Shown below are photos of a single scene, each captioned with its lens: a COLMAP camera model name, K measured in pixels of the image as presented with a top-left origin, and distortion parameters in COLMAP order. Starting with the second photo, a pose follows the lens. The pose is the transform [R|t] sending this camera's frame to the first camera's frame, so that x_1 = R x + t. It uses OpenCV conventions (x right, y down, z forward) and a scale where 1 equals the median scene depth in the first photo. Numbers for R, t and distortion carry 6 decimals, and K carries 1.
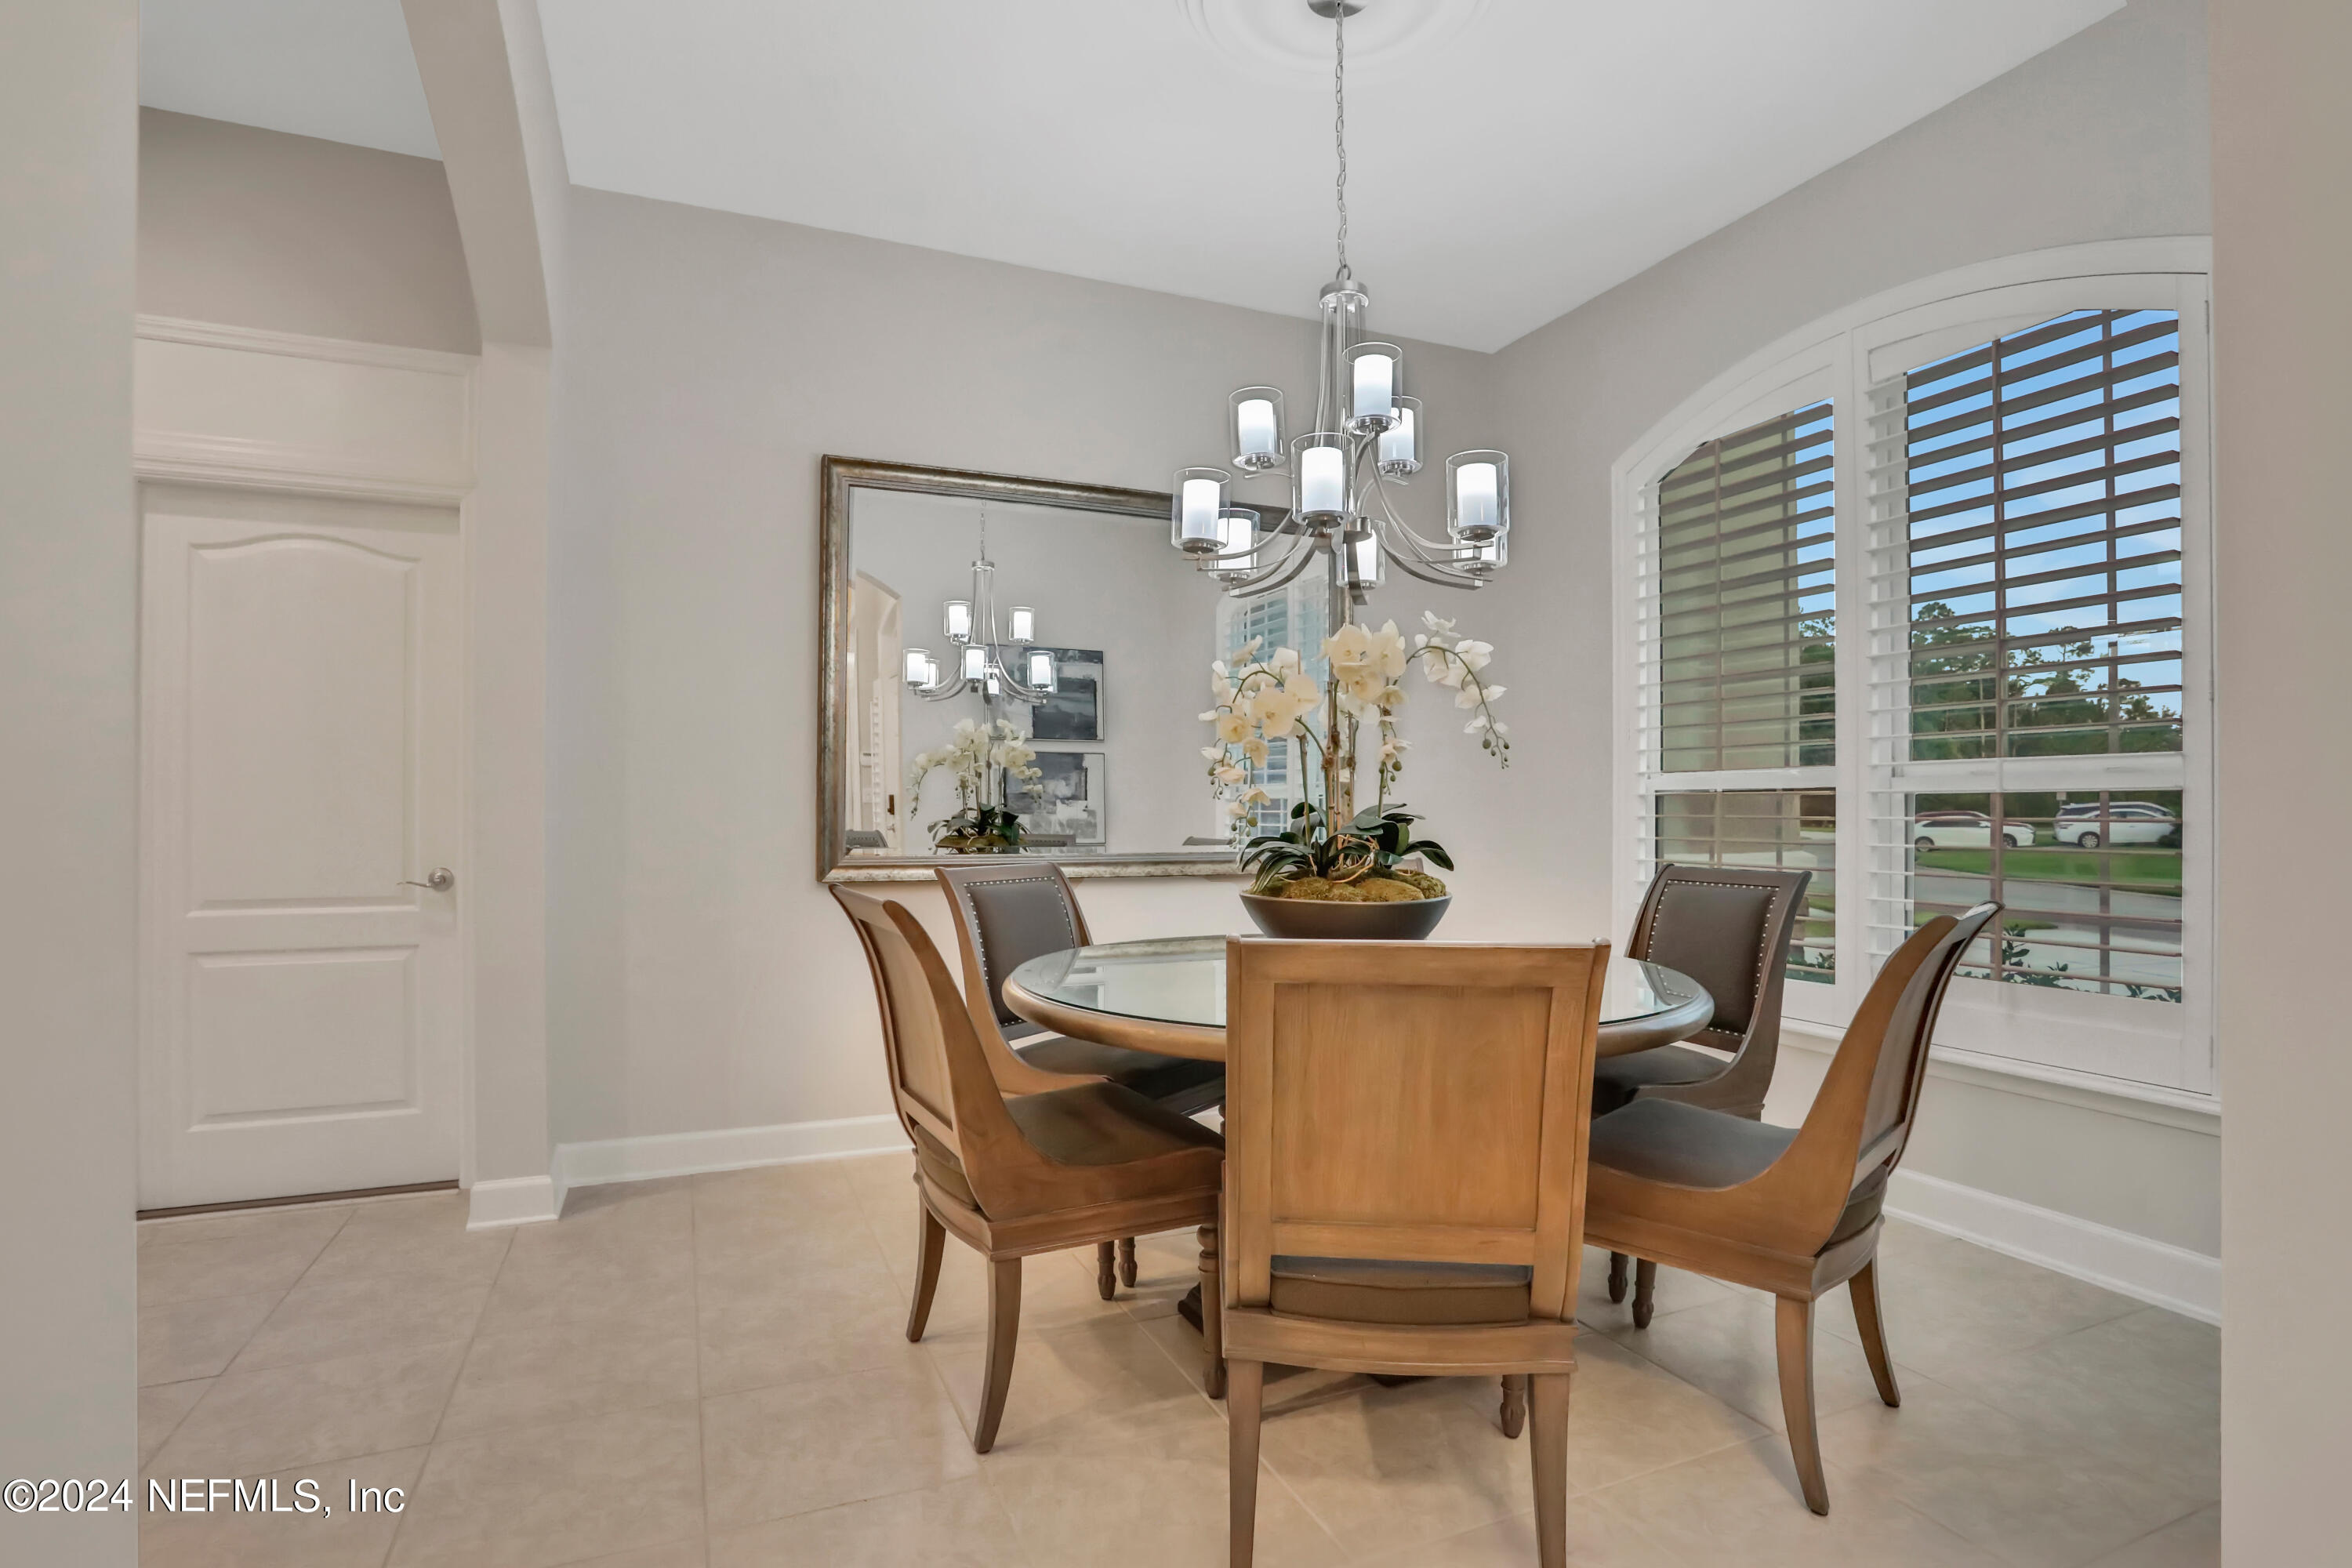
lens RADIAL K [[1149.9, 0, 1176.0], [0, 1149.9, 784.0], [0, 0, 1]] dist [-0.063219, 0.020696]
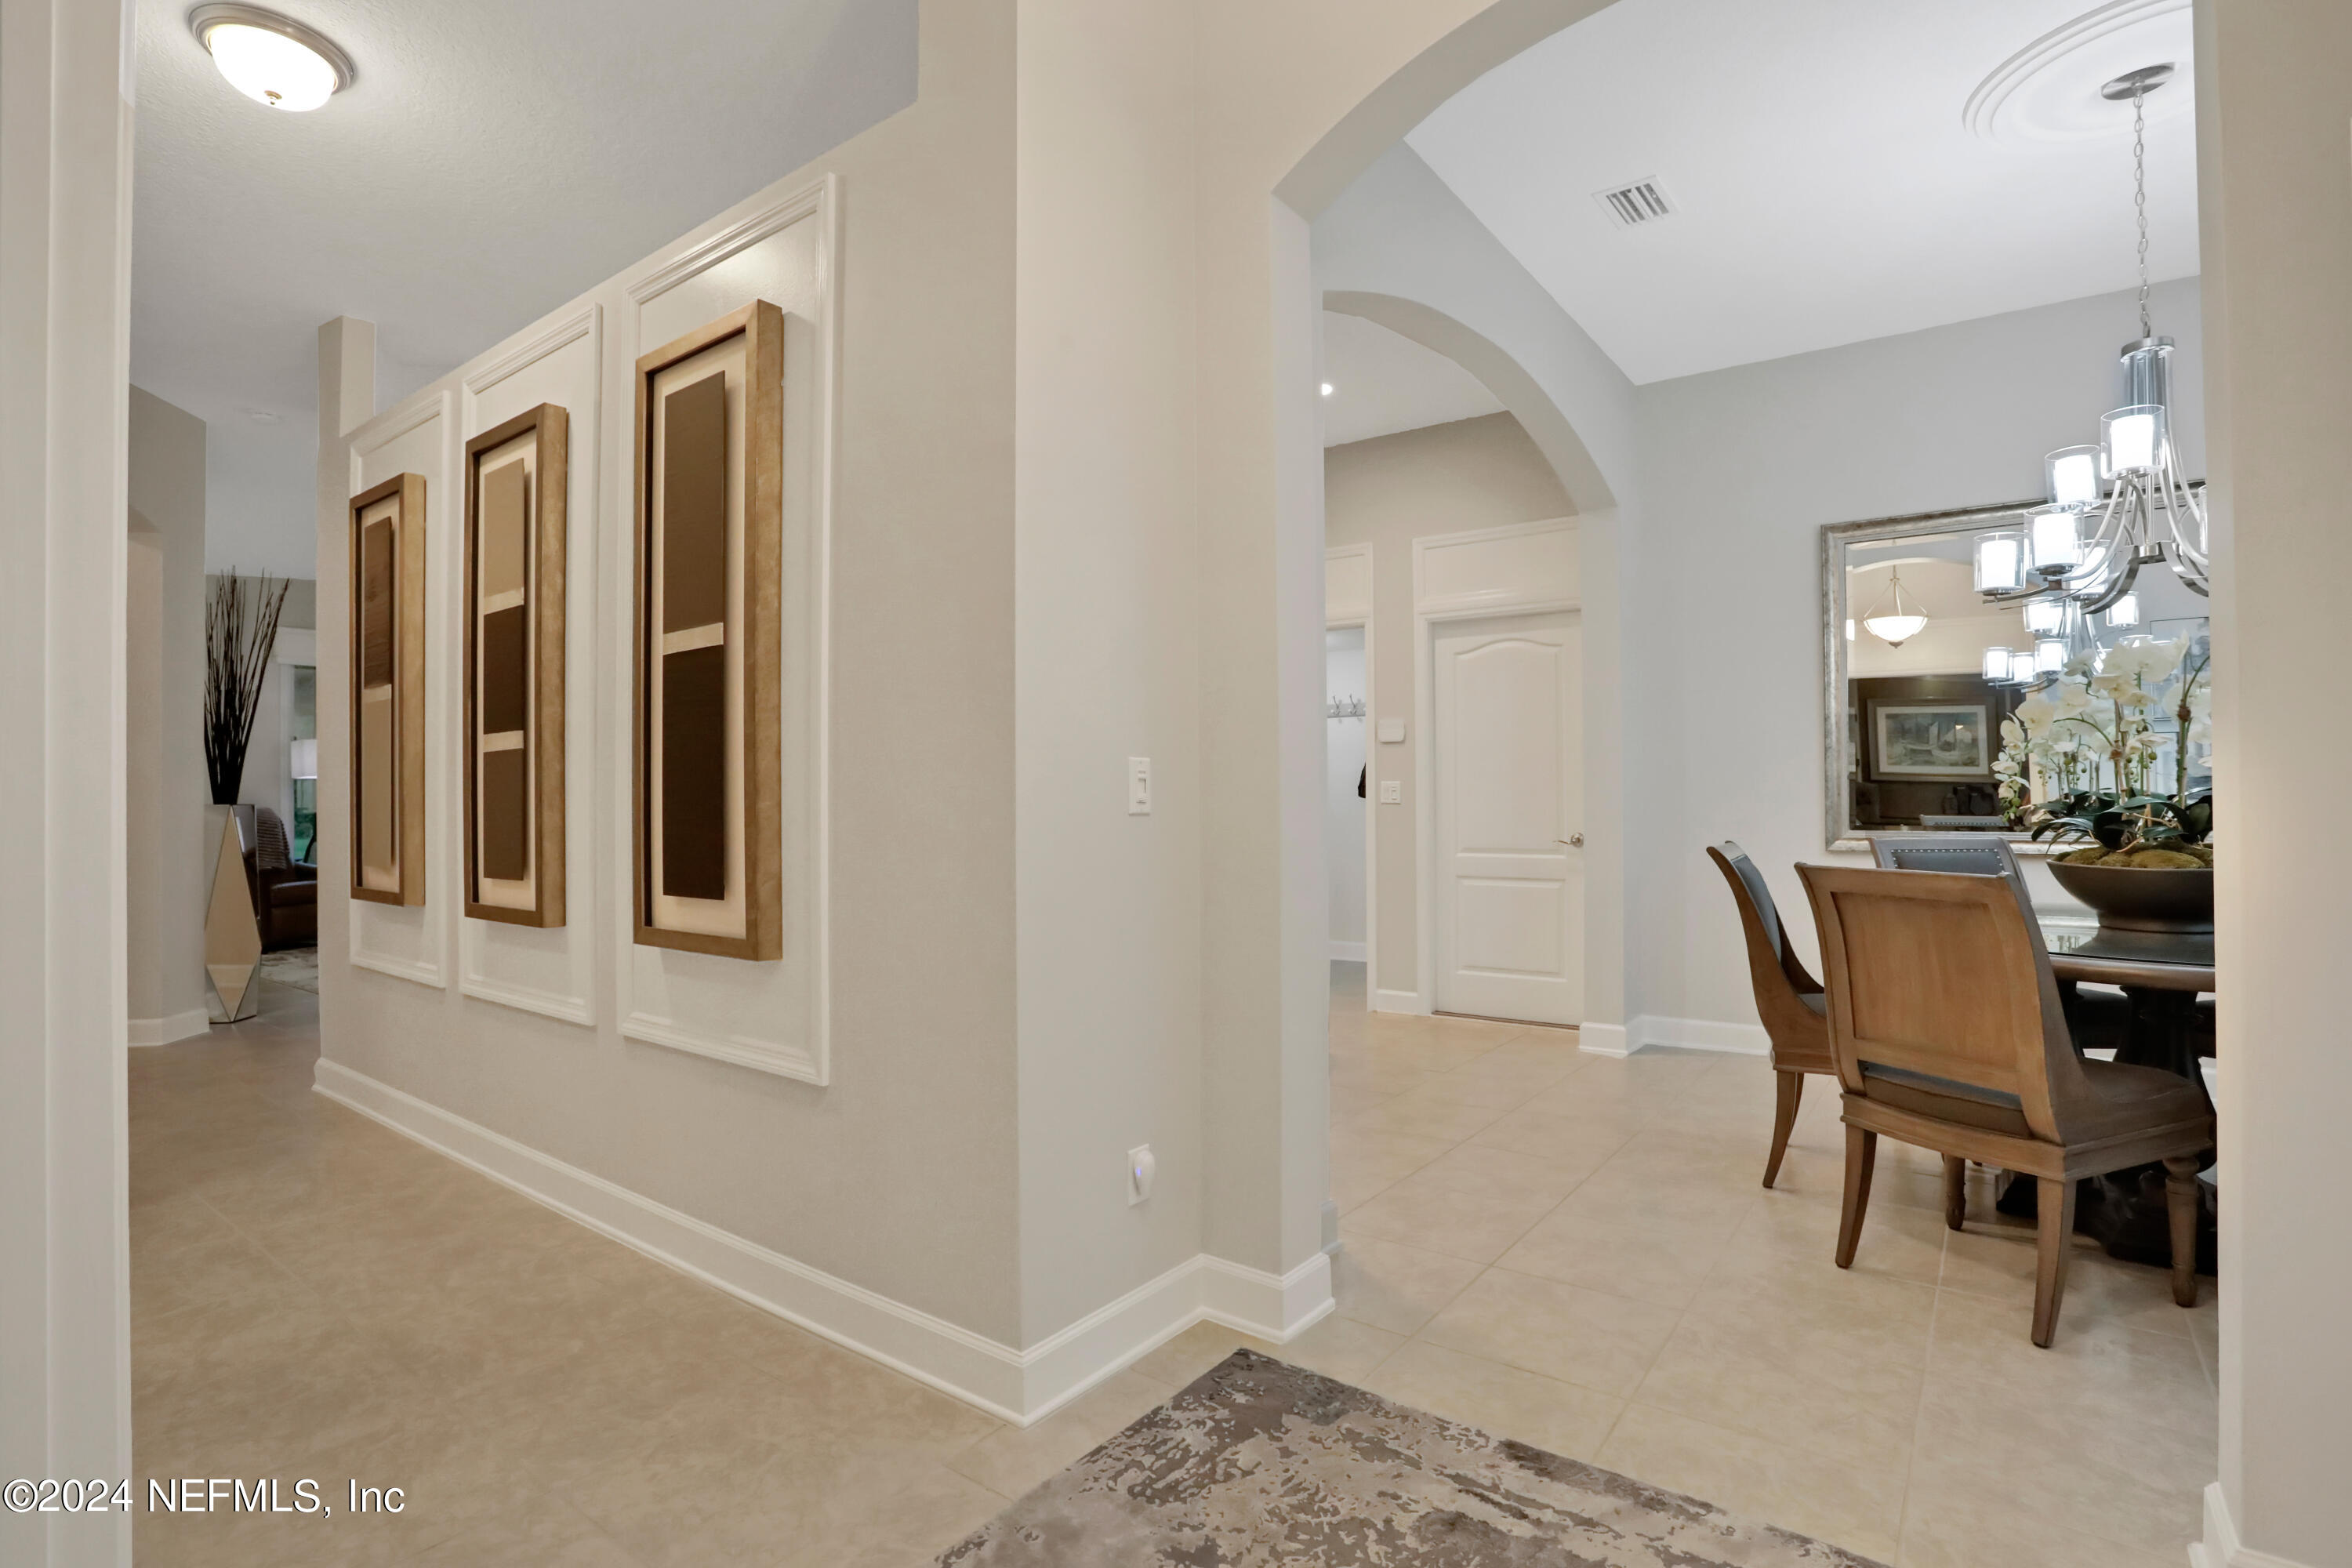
lens RADIAL K [[1149.9, 0, 1176.0], [0, 1149.9, 784.0], [0, 0, 1]] dist [-0.063219, 0.020696]
pose [[0.503748, -0.010911, -0.863782, 0.518084], [0.019604, 0.999807, -0.001196, -0.006012], [0.863628, -0.016331, 0.503865, -0.358853]]
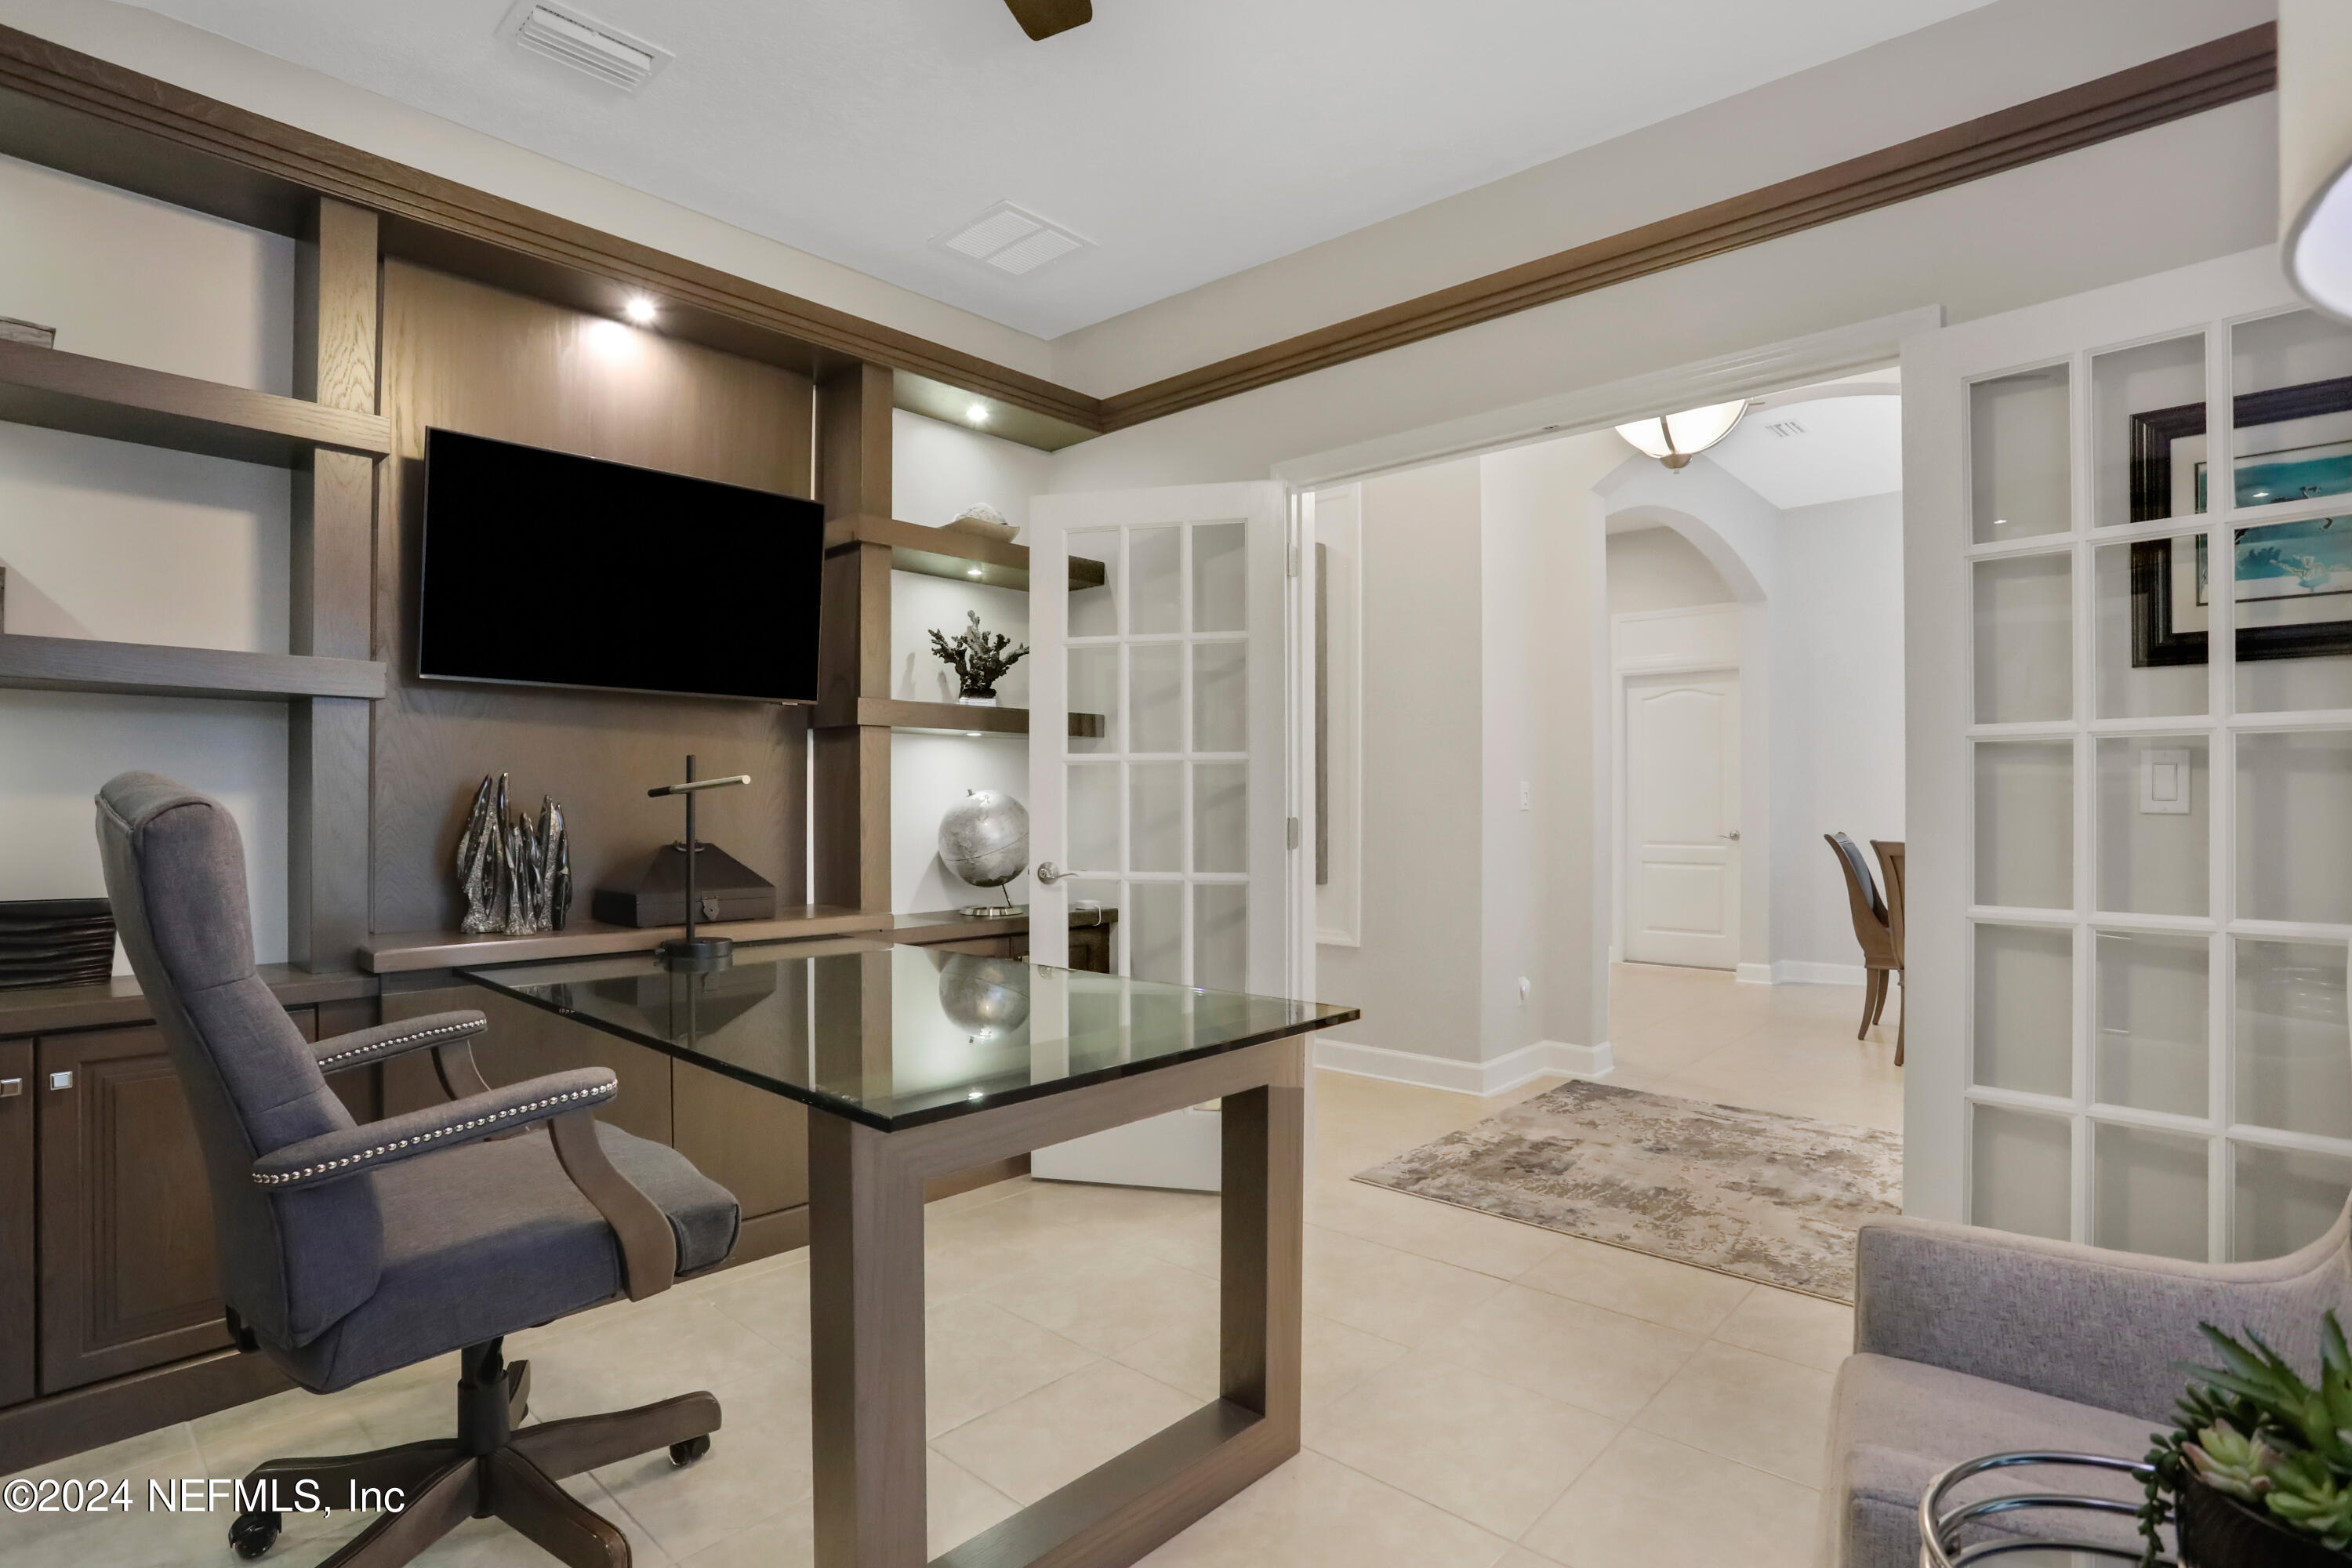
lens RADIAL K [[1186.9, 0, 1178.4], [0, 1186.9, 801.7], [0, 0, 1]] dist [-0.063628, 0.024637]
pose [[0.423780, -0.003043, -0.905760, 1.068093], [0.017039, 0.999844, 0.004613, -0.013934], [0.905605, -0.017388, 0.423766, -1.071007]]
